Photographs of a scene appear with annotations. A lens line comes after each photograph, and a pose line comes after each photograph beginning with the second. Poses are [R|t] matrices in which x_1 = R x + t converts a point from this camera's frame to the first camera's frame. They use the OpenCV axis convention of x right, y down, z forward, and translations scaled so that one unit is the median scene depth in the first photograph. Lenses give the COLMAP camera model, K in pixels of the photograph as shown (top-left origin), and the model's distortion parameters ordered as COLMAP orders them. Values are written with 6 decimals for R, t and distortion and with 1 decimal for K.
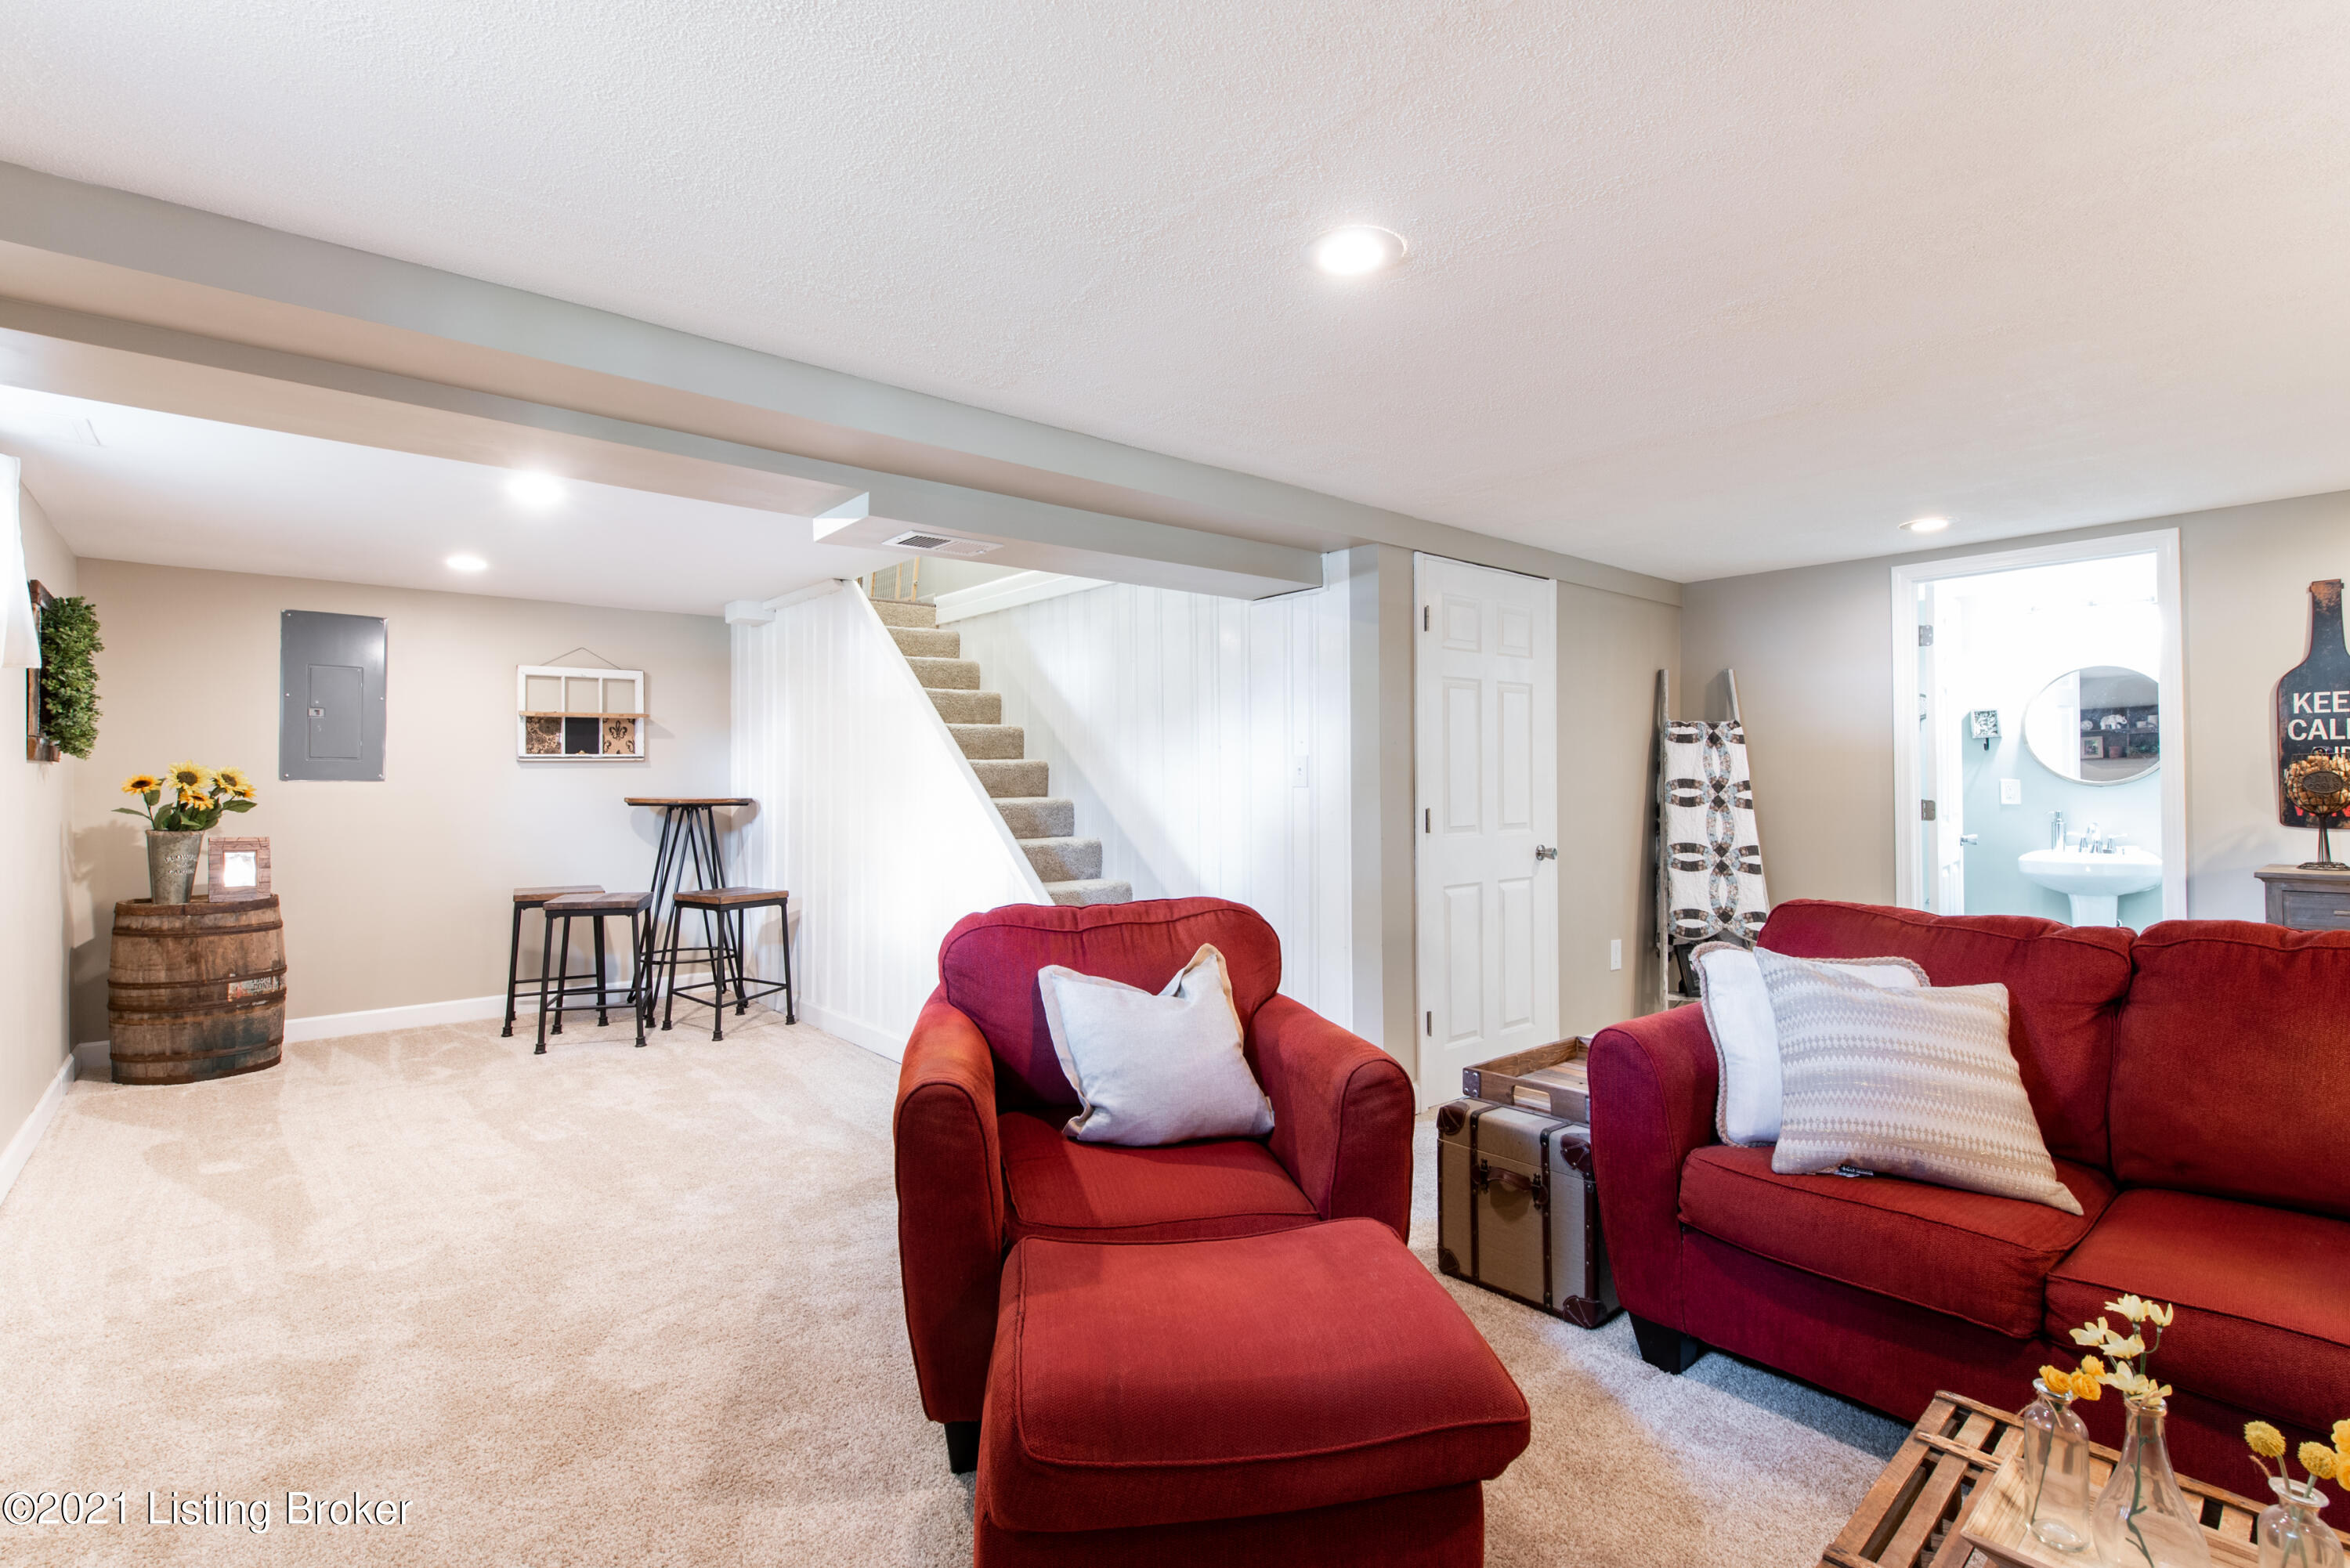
lens RADIAL K [[1068.6, 0, 1173.1], [0, 1068.6, 777.9], [0, 0, 1]] dist [0.000262, 0.000052]
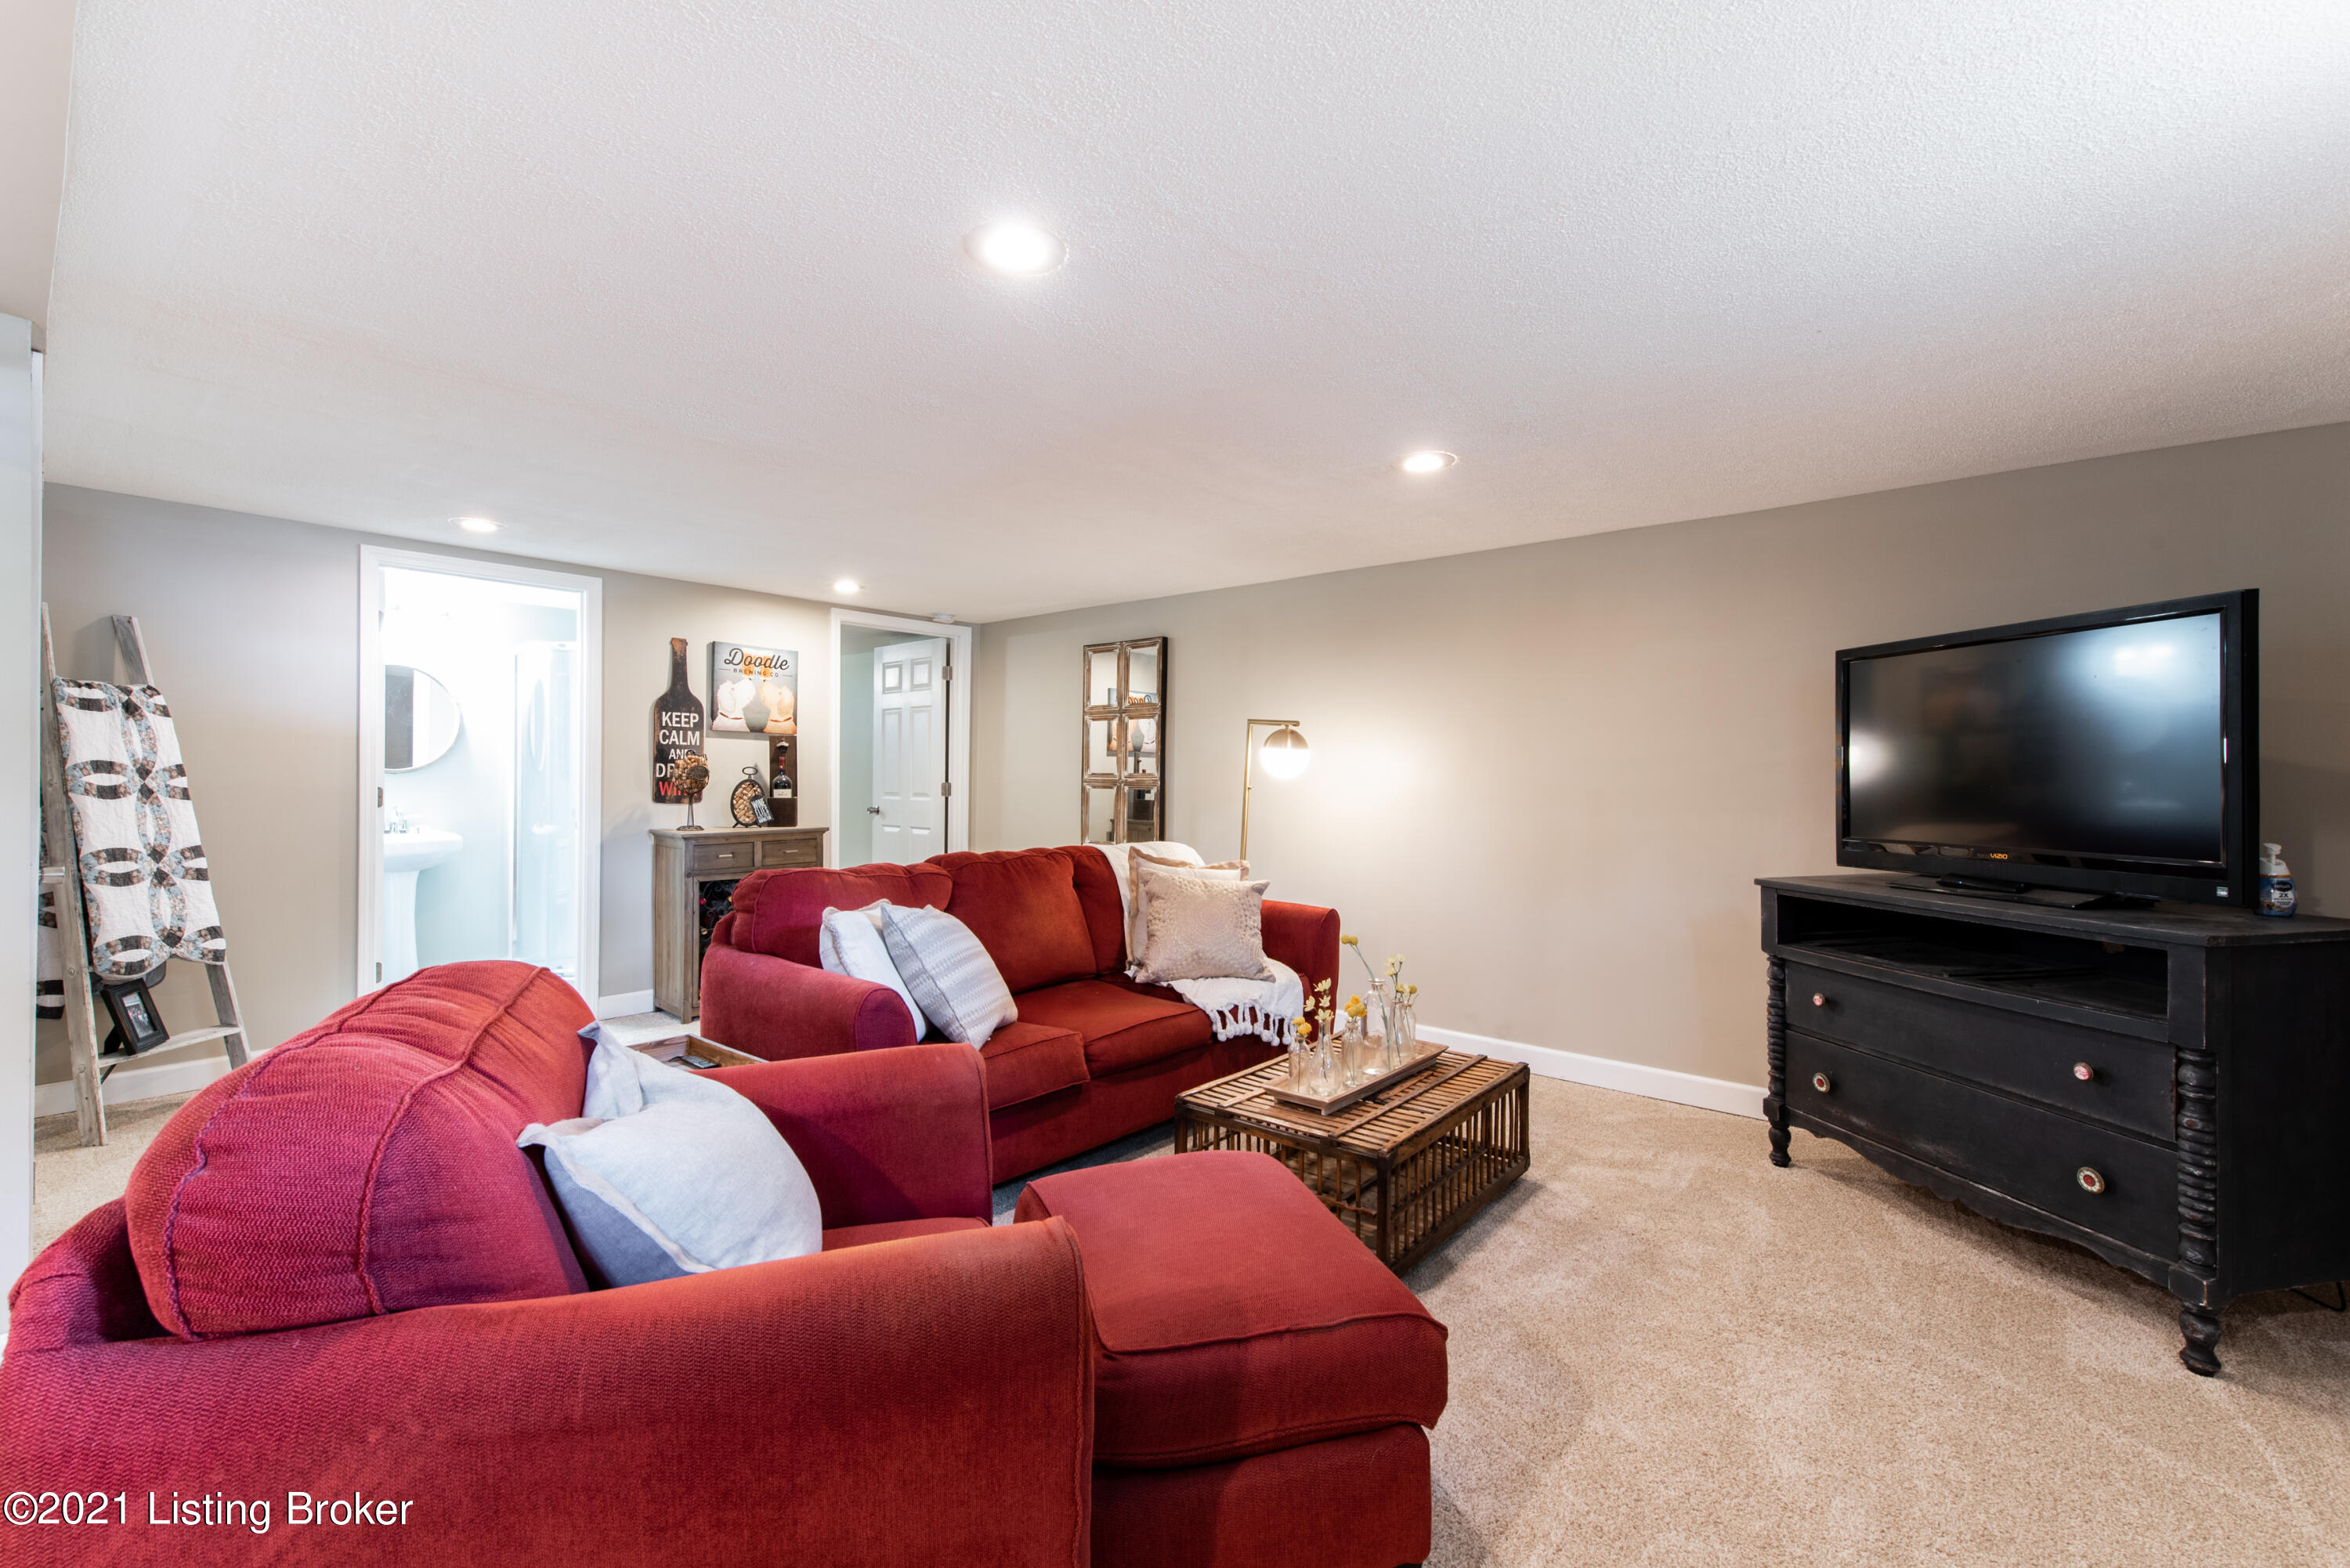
lens RADIAL K [[1024.7, 0, 1172.1], [0, 1024.7, 778.8], [0, 0, 1]] dist [-0.000150, -0.000016]
pose [[-0.164449, -0.000121, 0.986386, -0.332843], [-0.015127, 0.999883, -0.002400, 0.004033], [-0.986270, -0.015316, -0.164431, 0.402914]]
